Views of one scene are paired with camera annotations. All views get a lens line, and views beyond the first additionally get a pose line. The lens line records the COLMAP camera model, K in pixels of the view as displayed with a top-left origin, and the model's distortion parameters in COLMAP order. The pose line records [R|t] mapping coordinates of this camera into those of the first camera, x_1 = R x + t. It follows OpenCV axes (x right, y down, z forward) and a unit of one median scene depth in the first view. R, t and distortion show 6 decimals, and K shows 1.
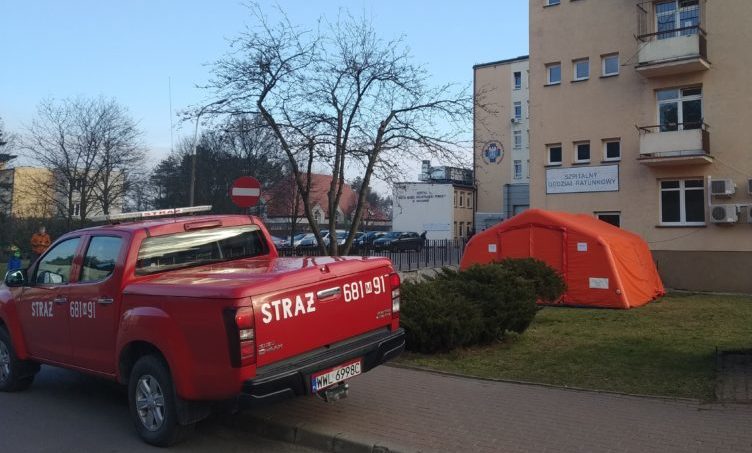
lens RADIAL K [[678.3, 0, 376.0], [0, 678.3, 226.5], [0, 0, 1]] dist [0.003695, 0.001984]
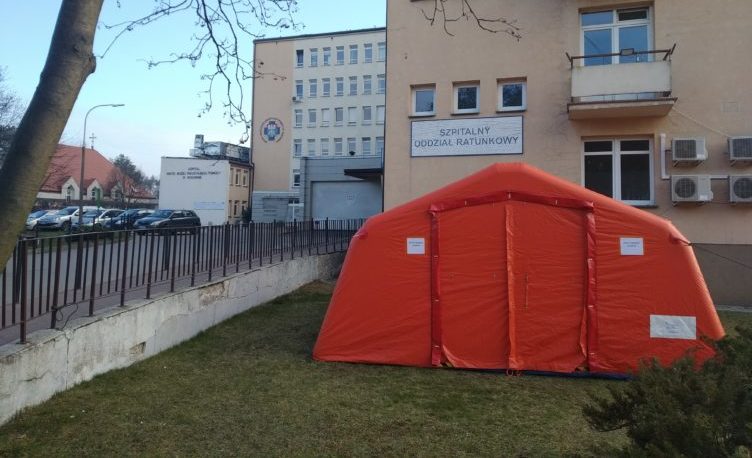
lens RADIAL K [[561.6, 0, 376.2], [0, 561.6, 192.0], [0, 0, 1]] dist [0.055350, -0.002350]
pose [[0.922568, 0.024923, 0.385029, -0.000726], [-0.014744, 0.999460, -0.029367, 0.002641], [-0.385553, 0.021417, 0.922437, 0.246369]]
